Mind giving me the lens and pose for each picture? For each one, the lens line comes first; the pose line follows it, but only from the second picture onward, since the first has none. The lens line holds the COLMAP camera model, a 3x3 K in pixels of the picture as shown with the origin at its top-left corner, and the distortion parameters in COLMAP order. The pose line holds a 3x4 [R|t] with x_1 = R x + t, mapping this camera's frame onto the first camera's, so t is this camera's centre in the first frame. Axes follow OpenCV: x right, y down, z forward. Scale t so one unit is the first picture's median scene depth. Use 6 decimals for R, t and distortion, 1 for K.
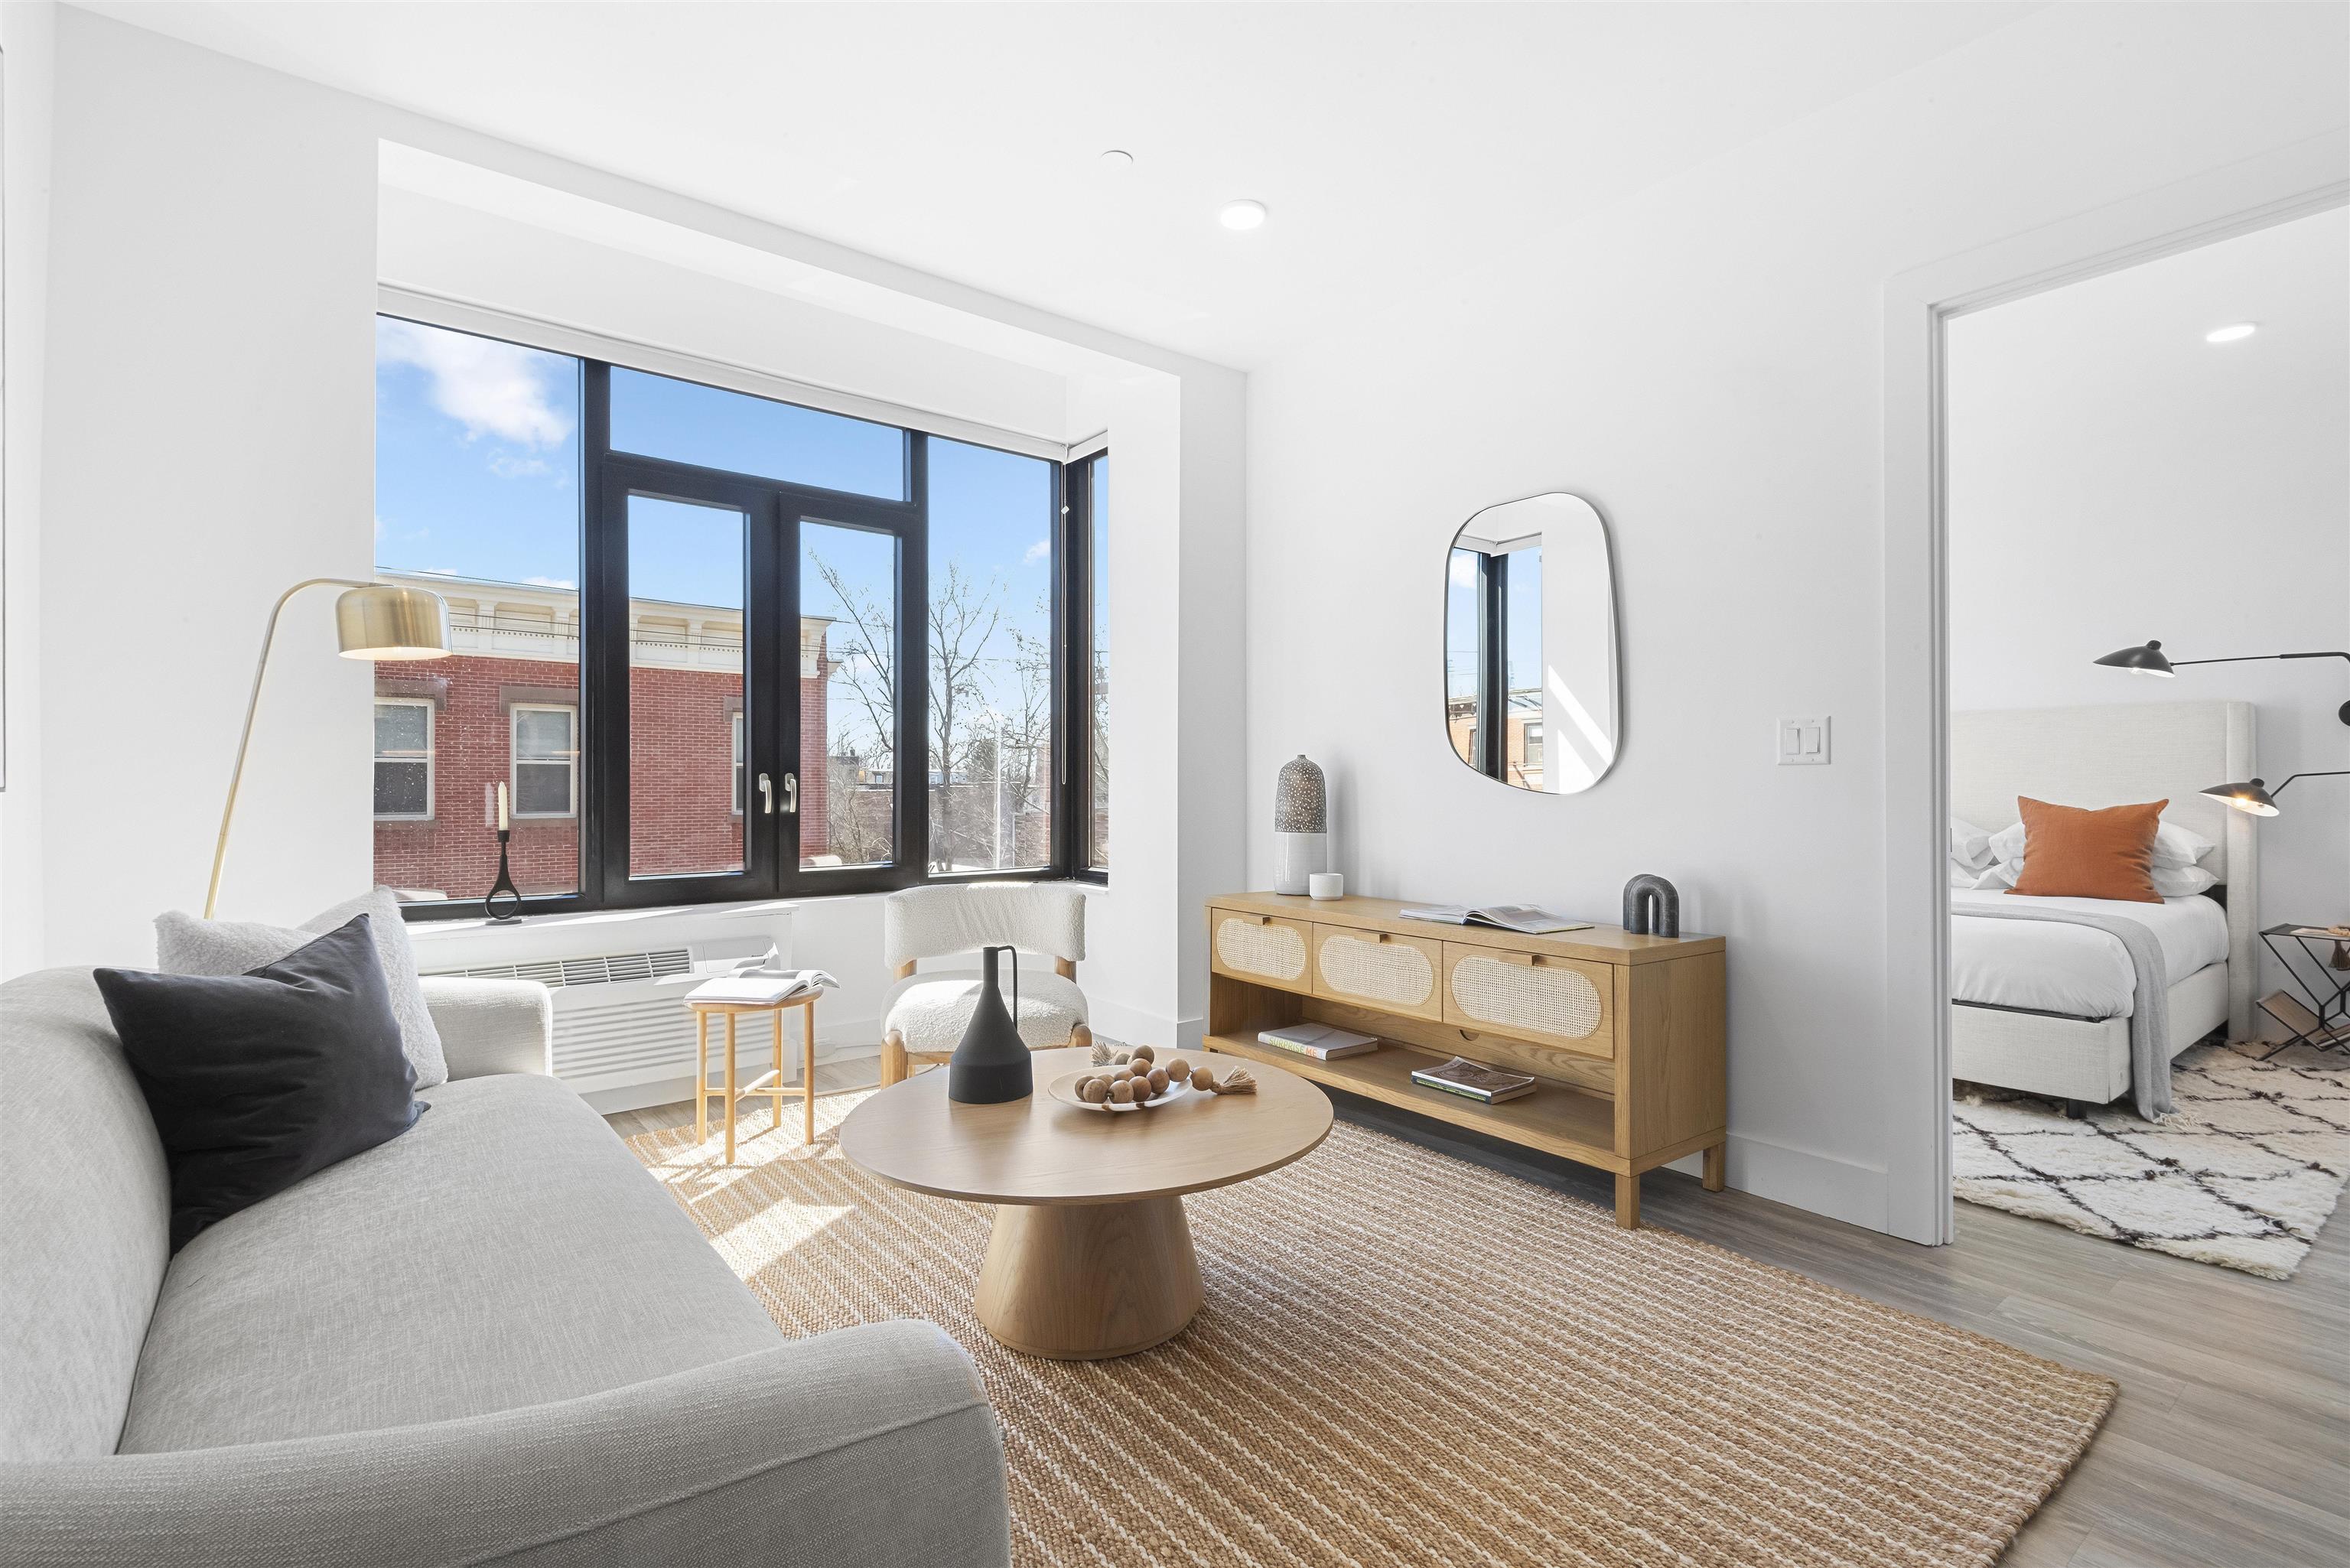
lens RADIAL K [[1091.2, 0, 1183.1], [0, 1091.2, 774.7], [0, 0, 1]] dist [0.022318, -0.013639]
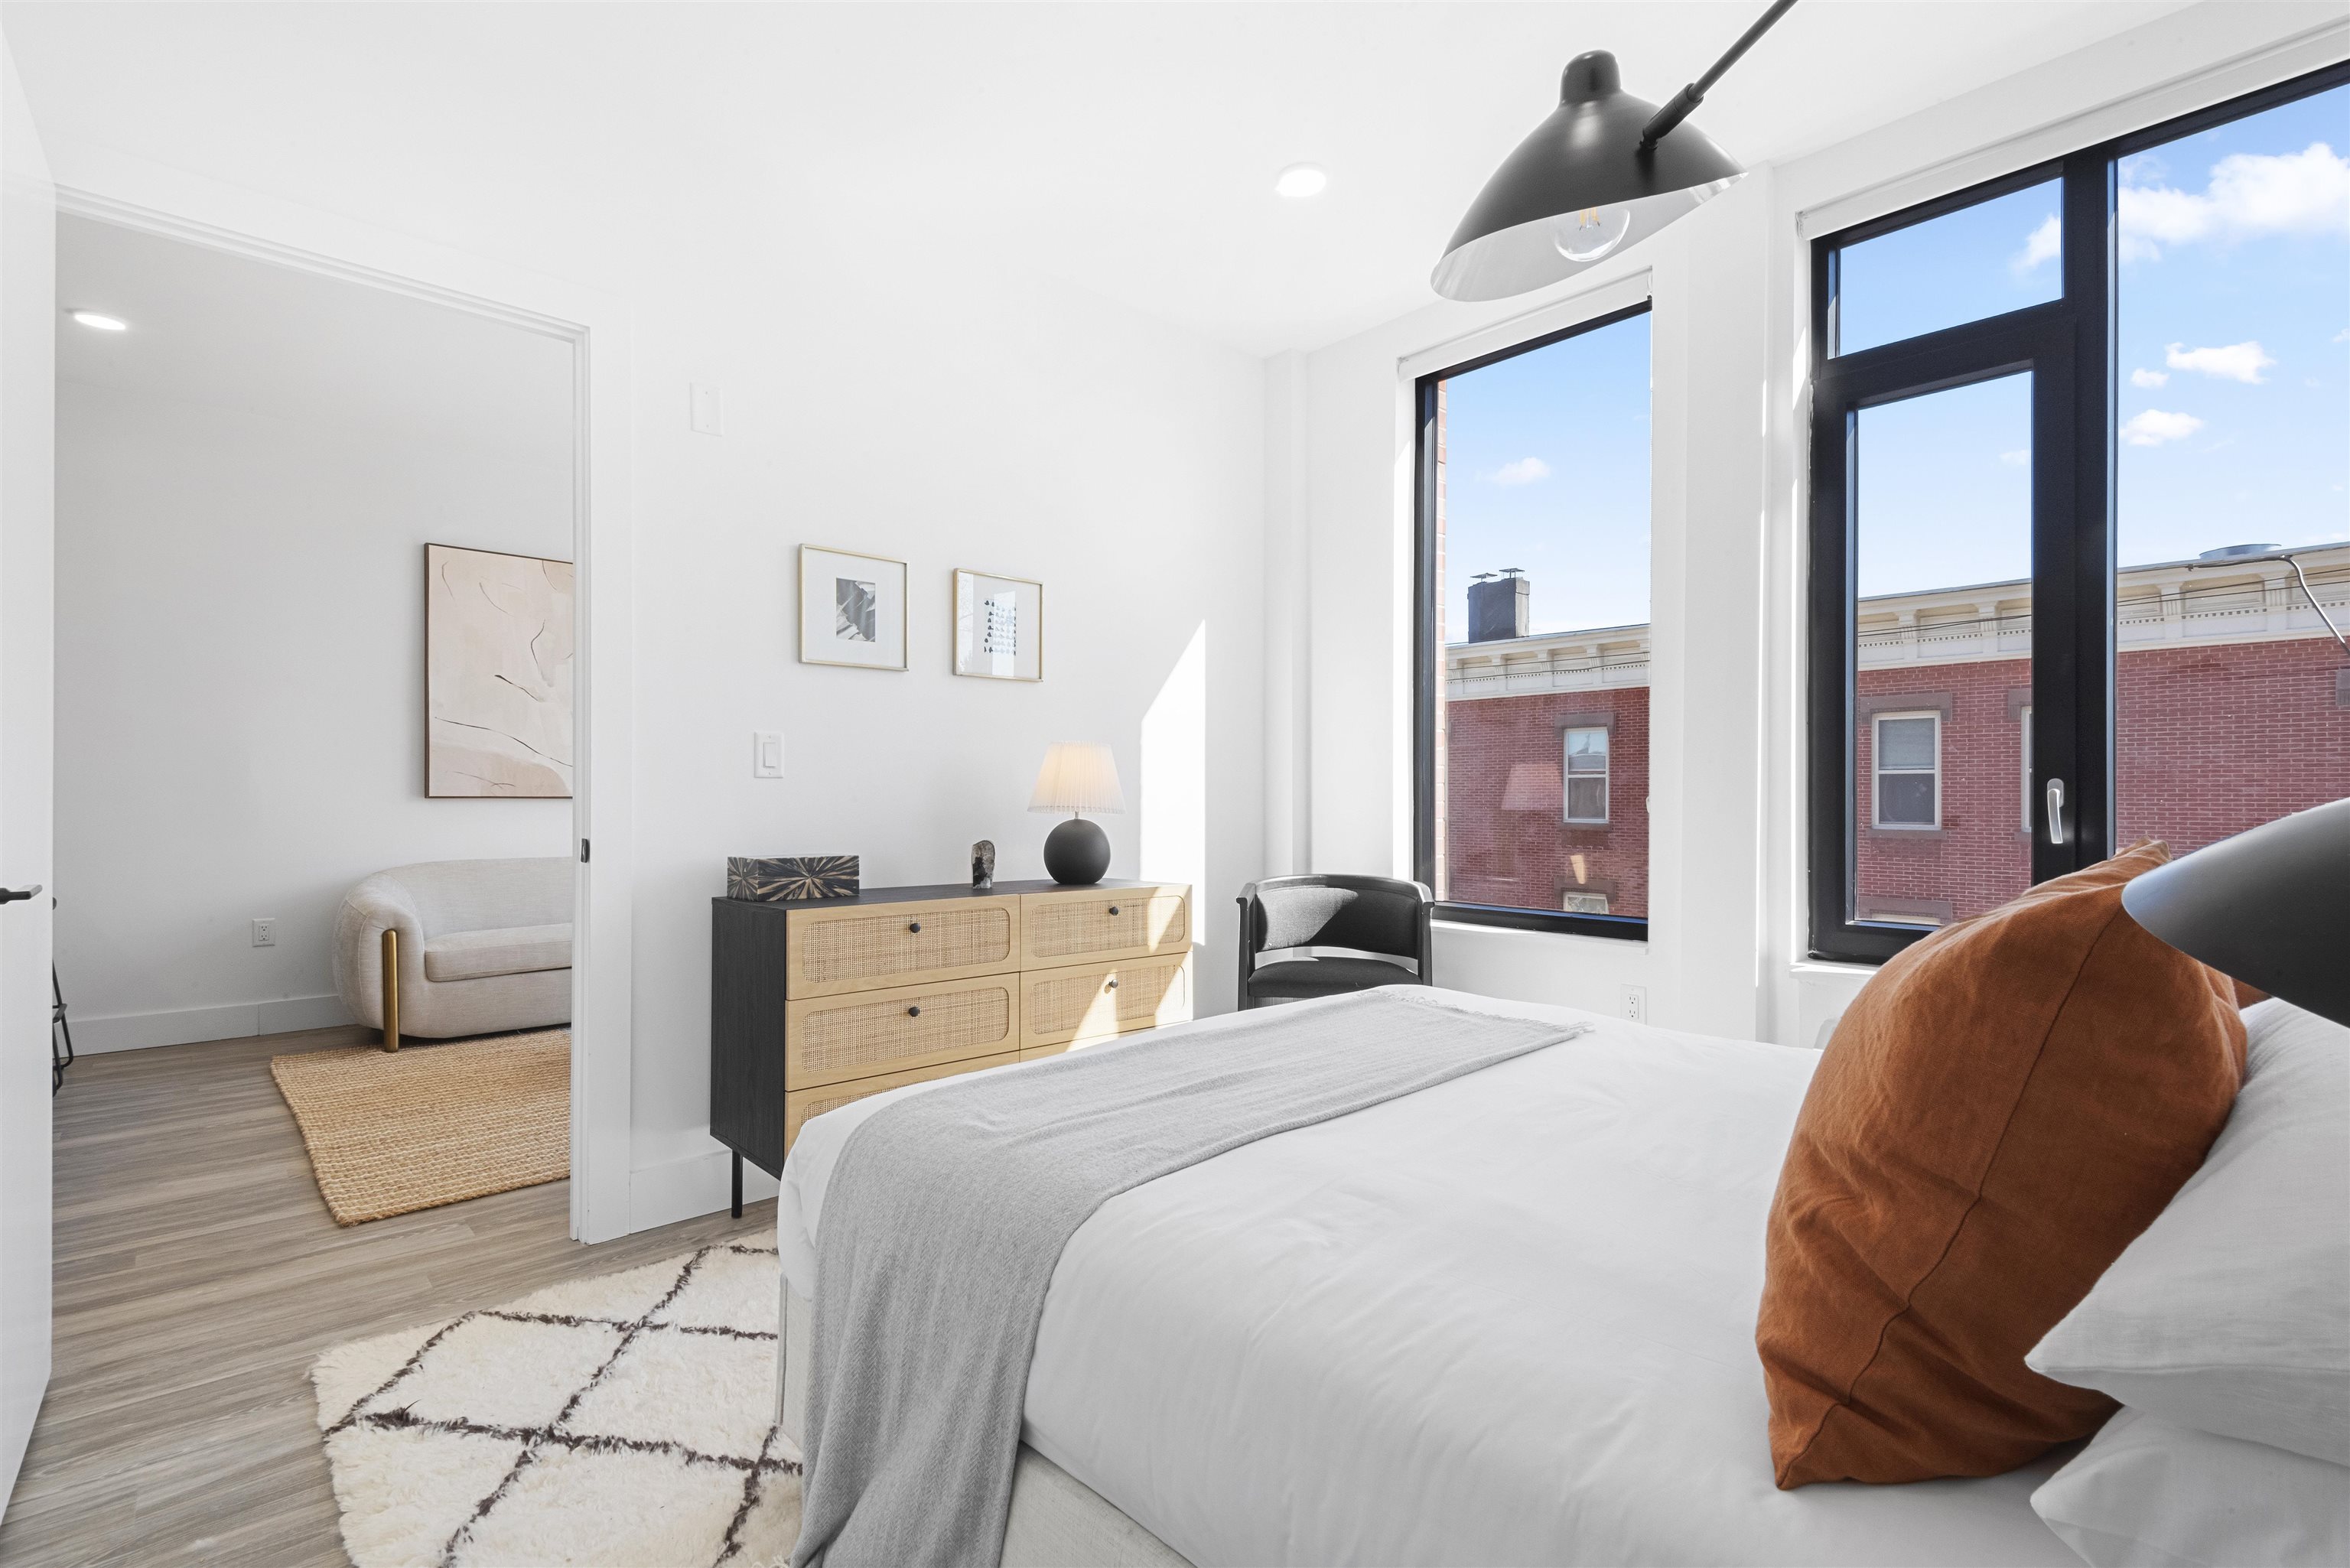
lens RADIAL K [[1091.2, 0, 1180.2], [0, 1091.2, 806.1], [0, 0, 1]] dist [0.022318, -0.013639]
pose [[0.076373, 0.008346, -0.997044, 1.148175], [0.010914, 0.999898, 0.009206, 0.009598], [0.997020, -0.011585, 0.076274, 0.966931]]
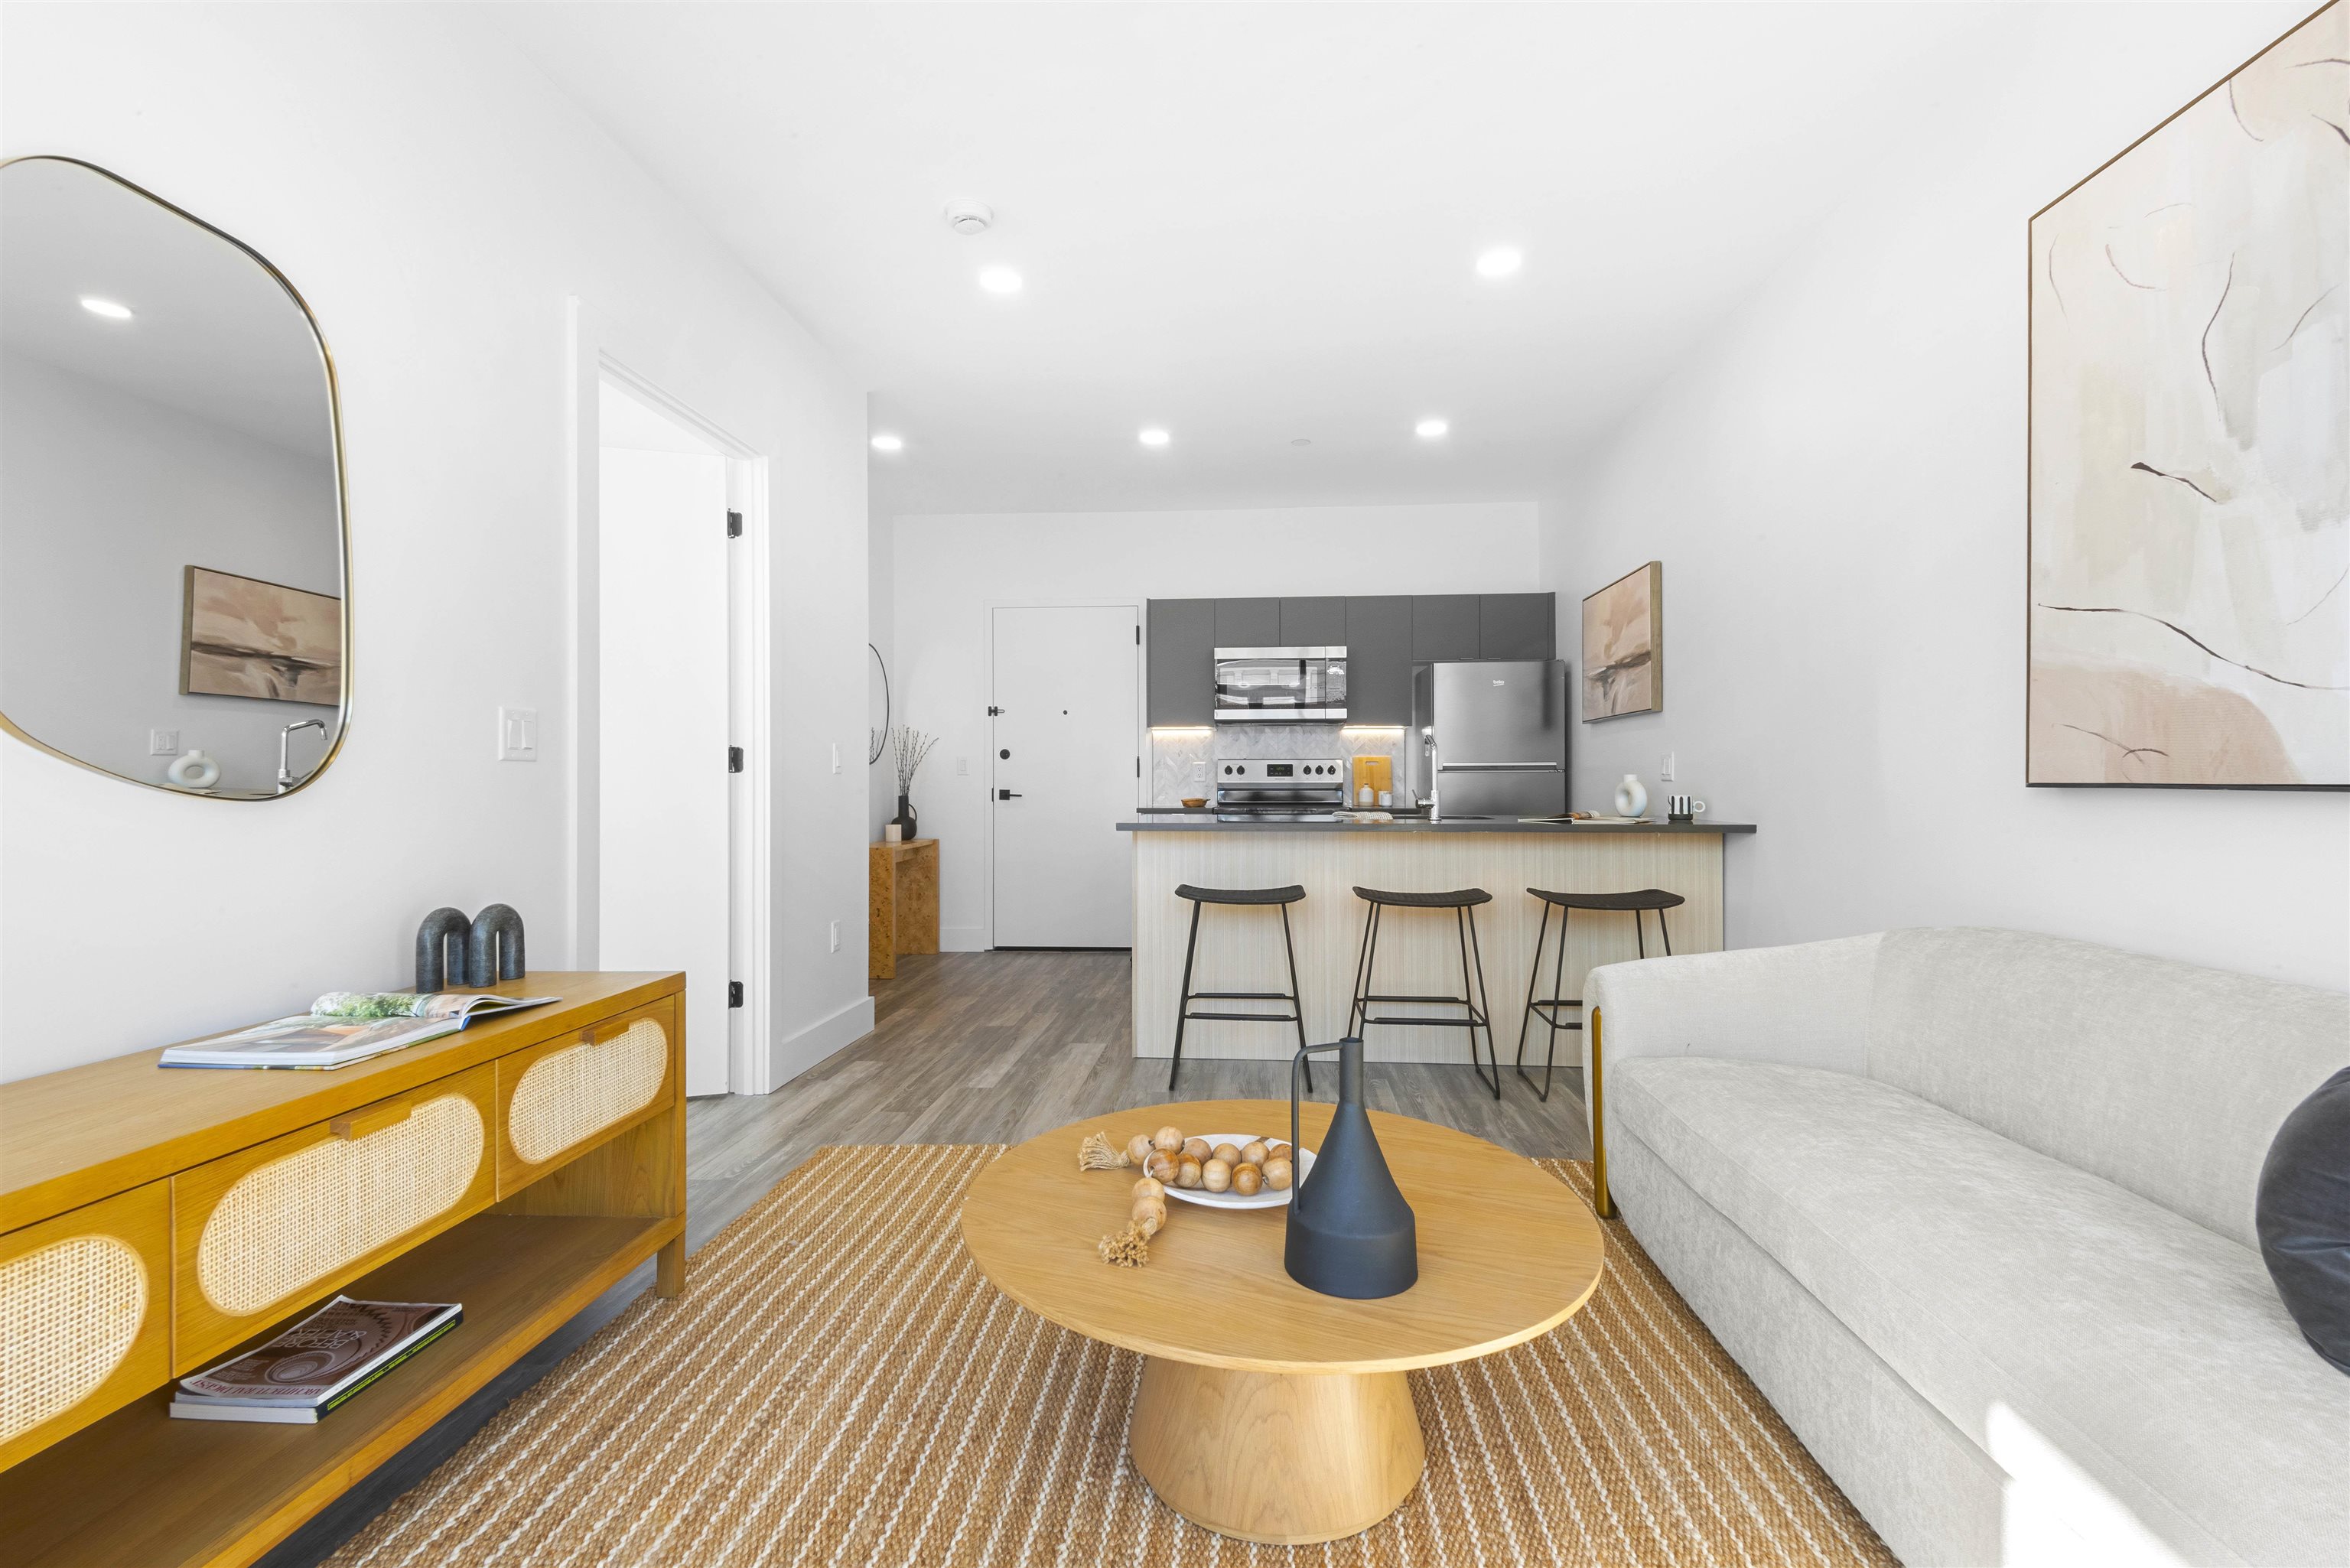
lens RADIAL K [[1091.2, 0, 1174.9], [0, 1091.2, 778.3], [0, 0, 1]] dist [0.022318, -0.013639]
pose [[-0.736345, 0.002916, 0.676600, -0.316792], [-0.007636, 0.999891, -0.012619, 0.008767], [-0.676563, -0.014458, -0.736243, 0.915019]]
